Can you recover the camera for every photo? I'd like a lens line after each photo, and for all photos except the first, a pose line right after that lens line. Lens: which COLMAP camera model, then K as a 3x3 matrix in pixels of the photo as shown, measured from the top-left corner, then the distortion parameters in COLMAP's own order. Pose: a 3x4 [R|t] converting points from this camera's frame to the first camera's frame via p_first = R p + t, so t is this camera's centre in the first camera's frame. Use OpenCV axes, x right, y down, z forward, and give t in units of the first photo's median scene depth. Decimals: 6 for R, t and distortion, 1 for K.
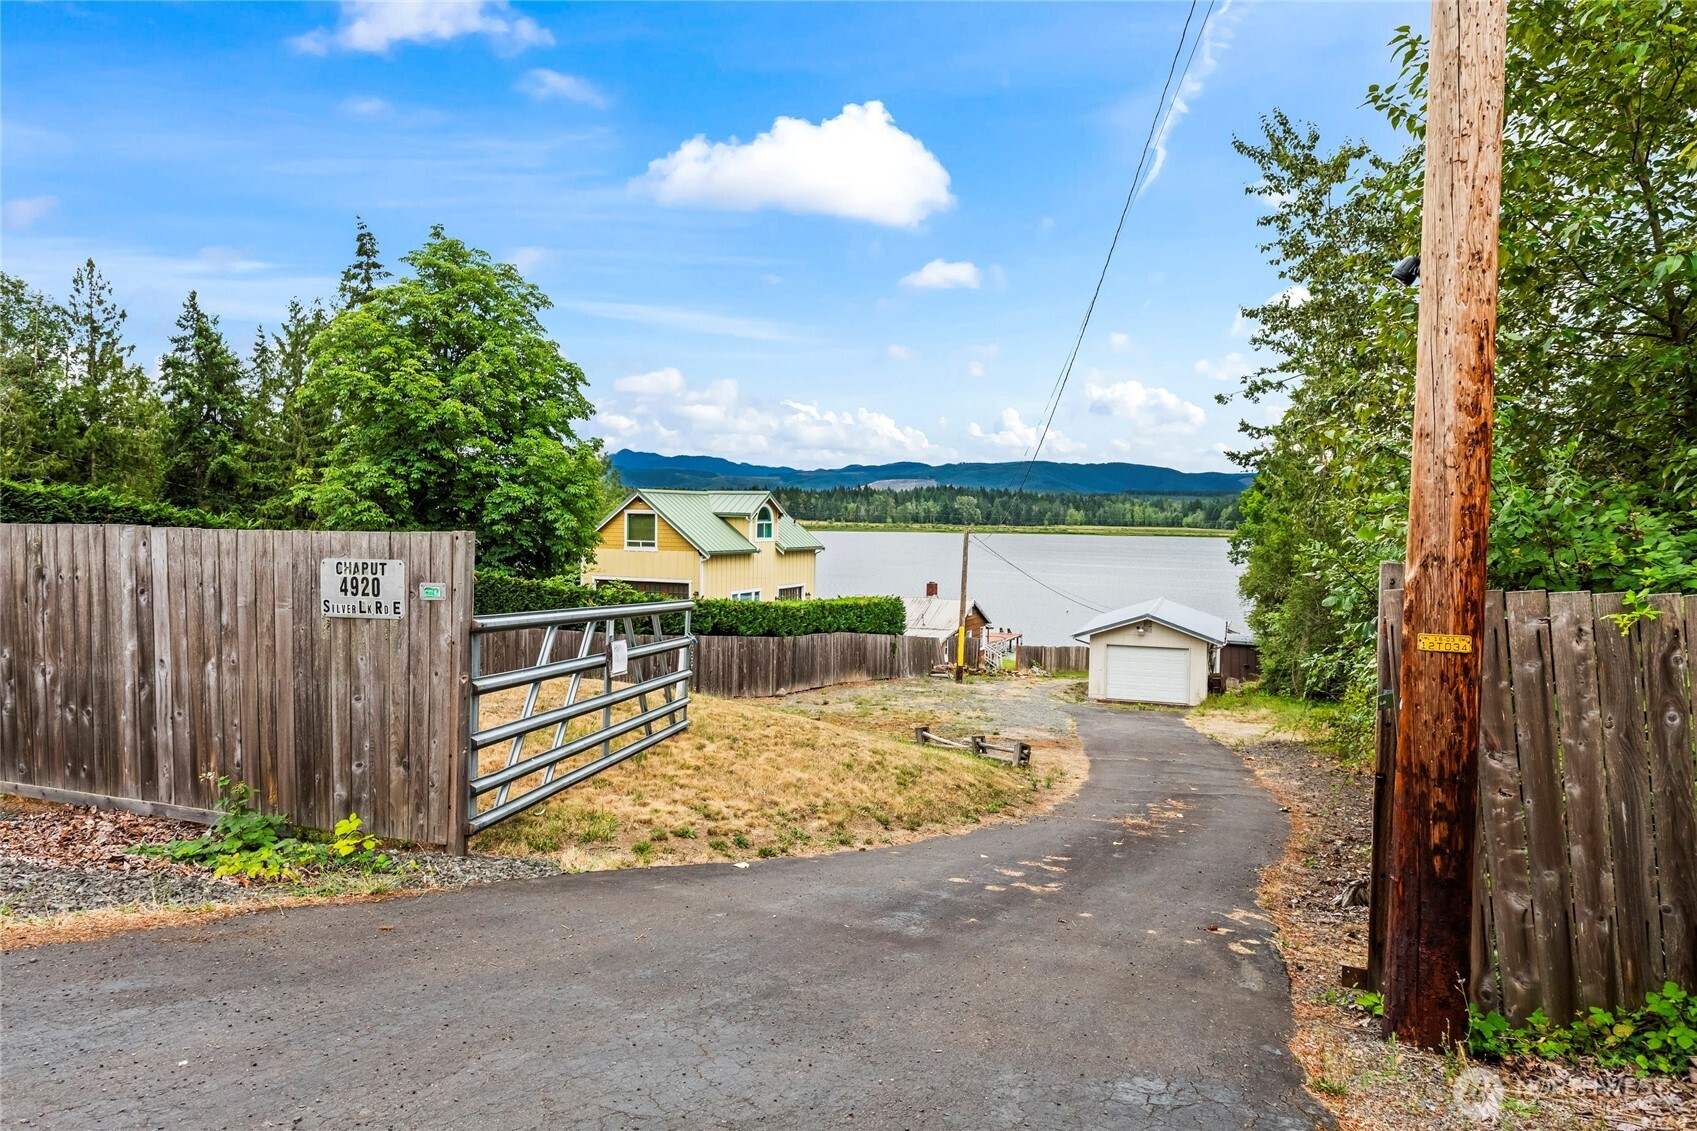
lens RADIAL K [[1115.9, 0, 843.4], [0, 1115.9, 549.5], [0, 0, 1]] dist [-0.001937, 0.002315]
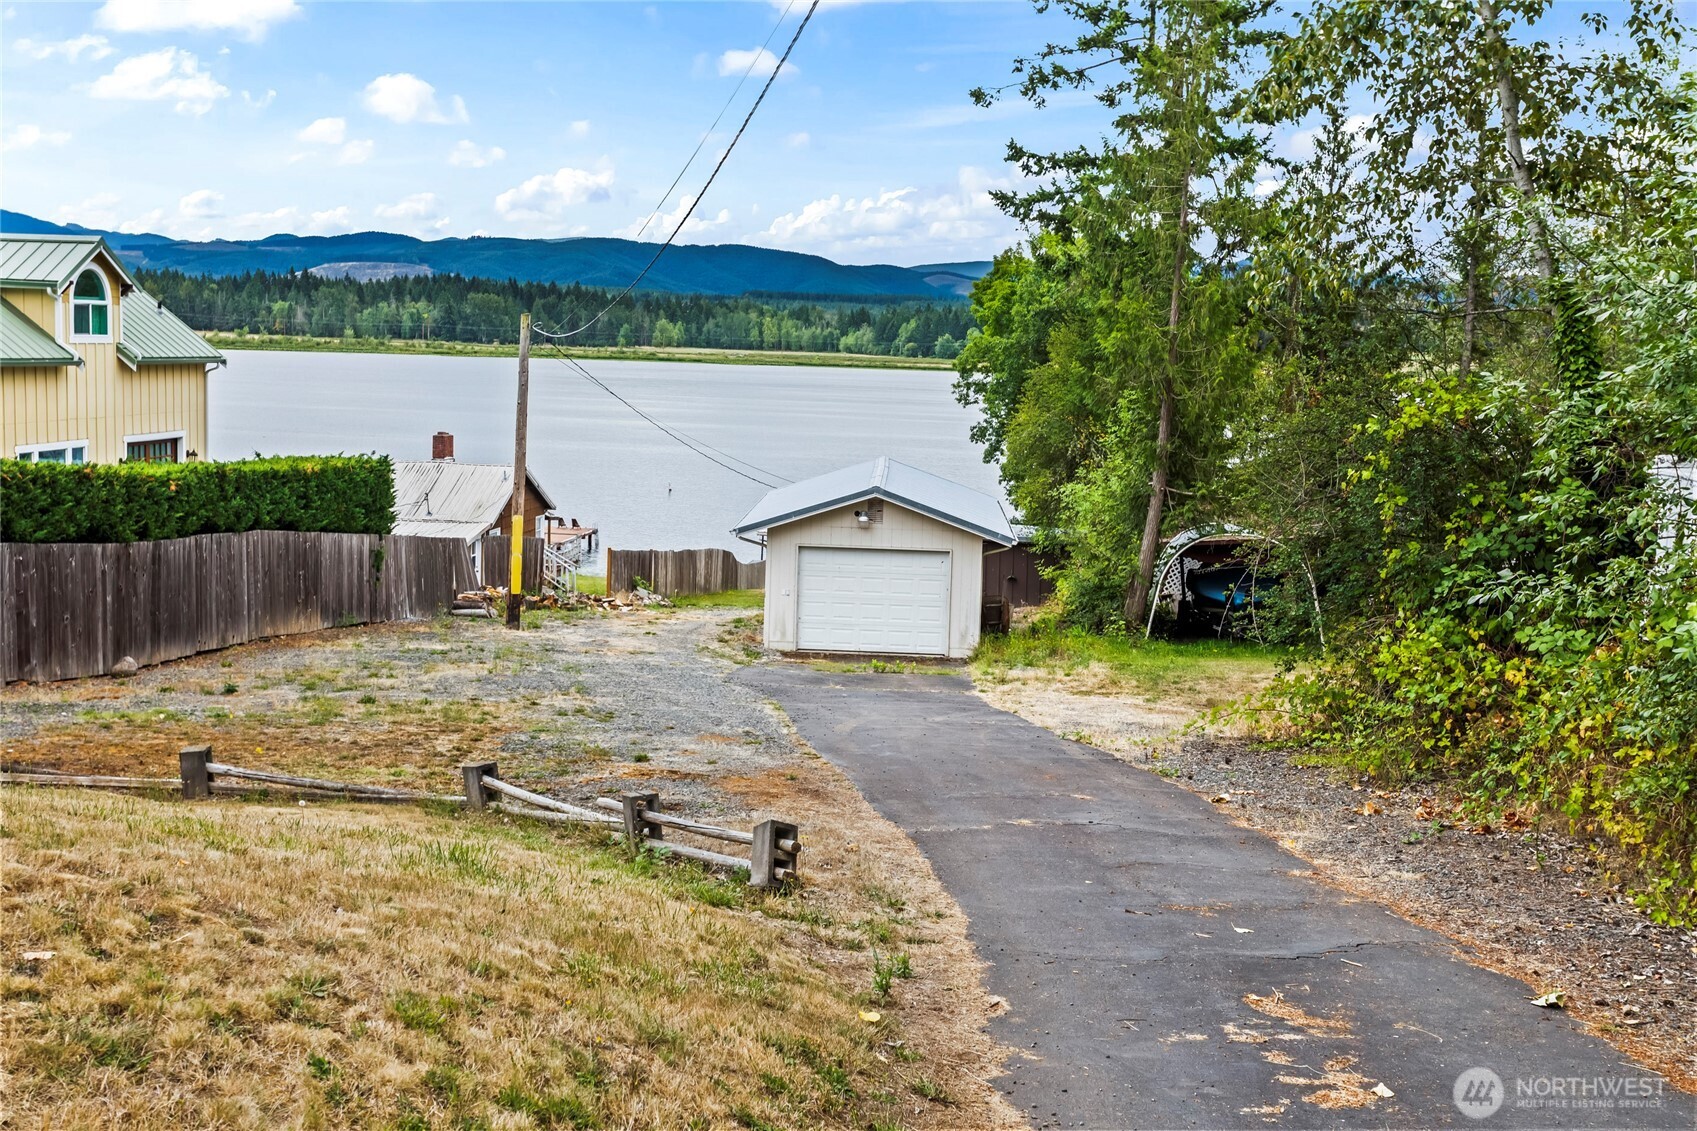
lens RADIAL K [[1863.1, 0, 852.5], [0, 1863.1, 569.6], [0, 0, 1]] dist [0.005850, -0.008276]
pose [[0.954255, -0.020452, 0.298294, 0.000048], [-0.008782, 0.995310, 0.096336, 0.014292], [-0.298865, -0.094548, 0.949600, 0.198205]]
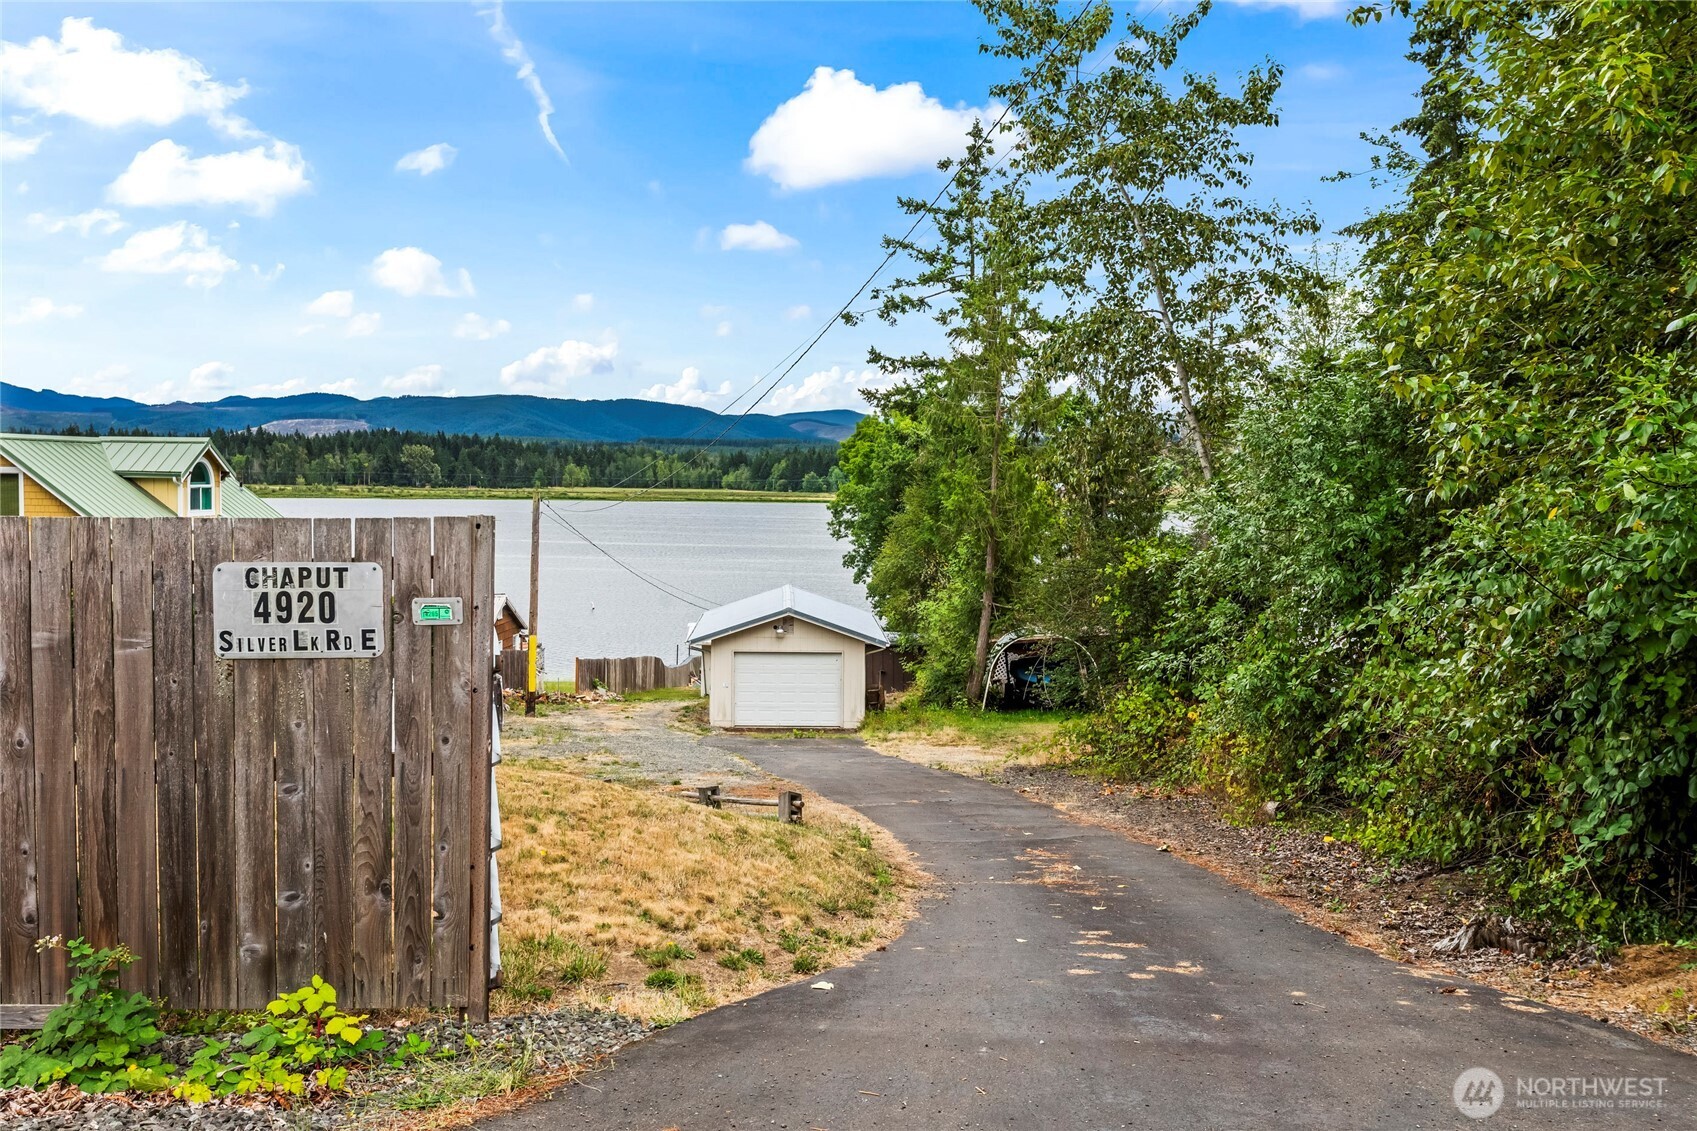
lens RADIAL K [[1581.4, 0, 845.0], [0, 1581.4, 555.3], [0, 0, 1]] dist [0.015752, 0.009400]
pose [[0.930630, -0.020842, 0.365368, -0.087812], [0.012974, 0.999628, 0.023975, -0.002285], [-0.365732, -0.017572, 0.930554, 0.014743]]
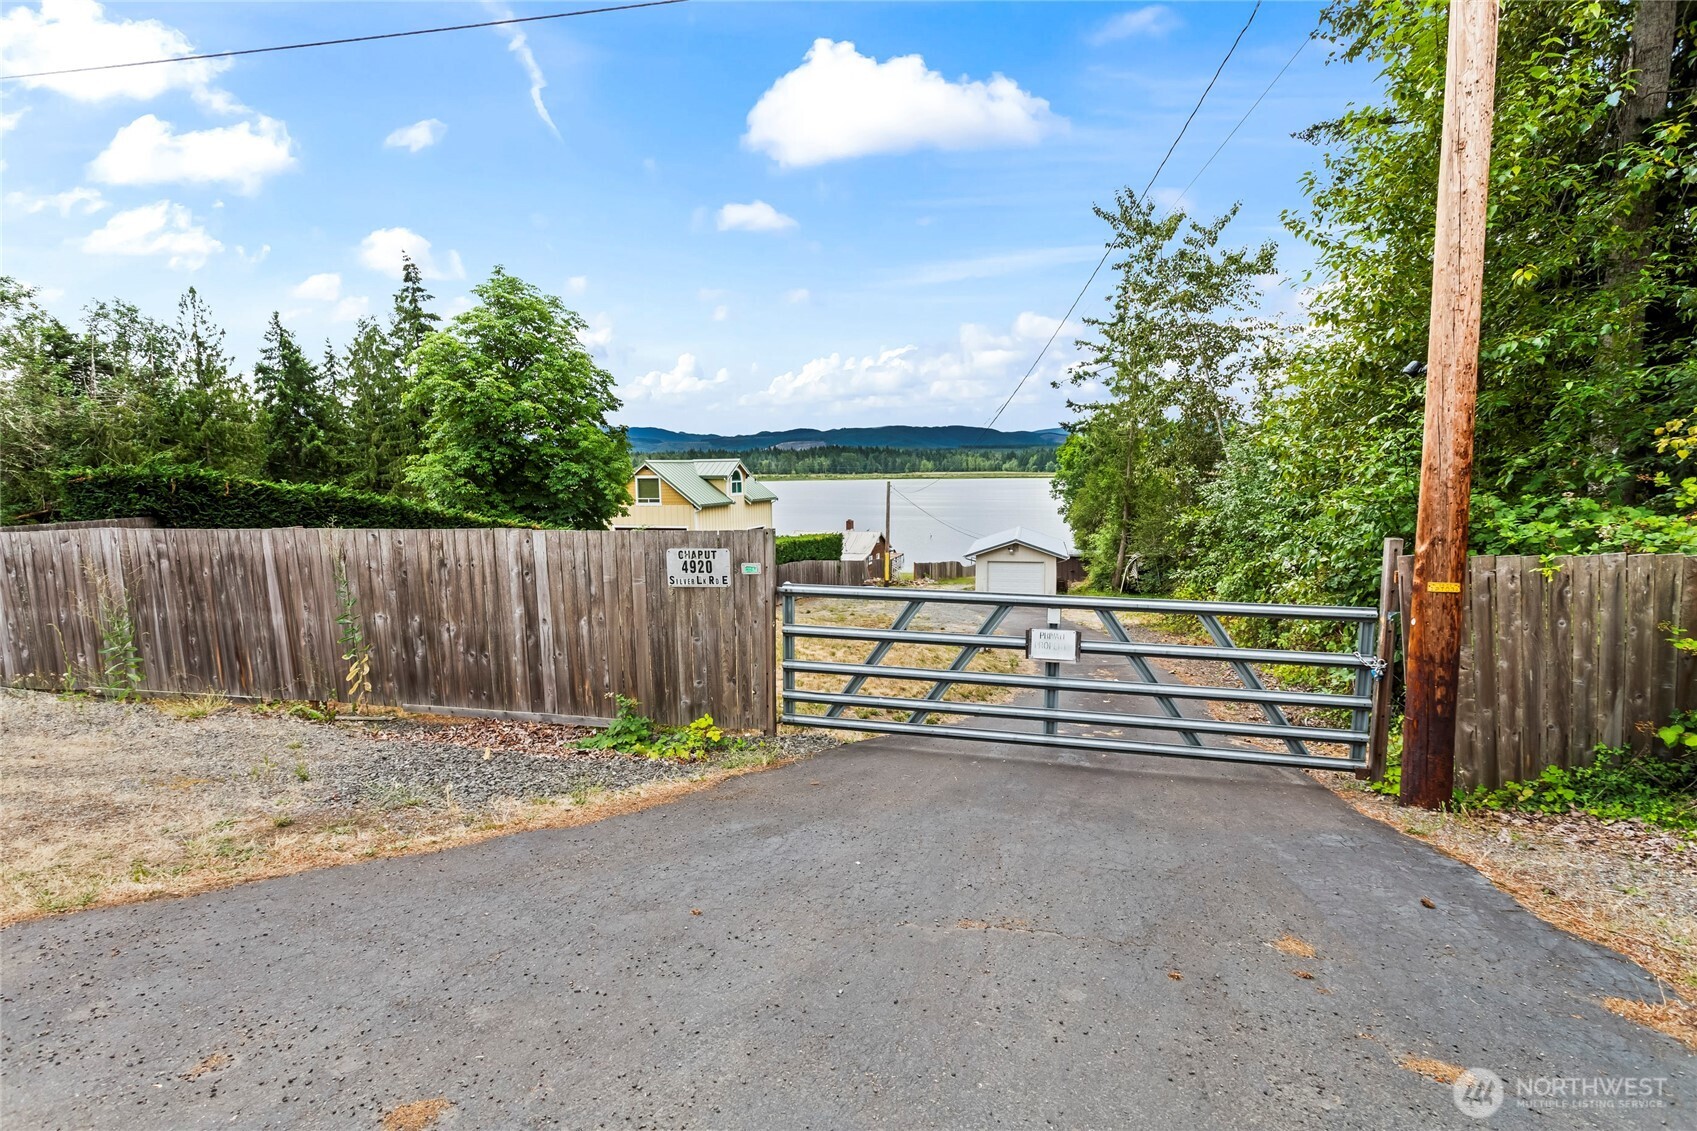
lens RADIAL K [[813.0, 0, 847.1], [0, 813.0, 558.7], [0, 0, 1]] dist [0.004110, 0.001052]
pose [[0.993727, -0.038716, 0.104916, -0.064697], [0.030150, 0.996172, 0.082045, -0.011580], [-0.107691, -0.078367, 0.991091, -0.021781]]
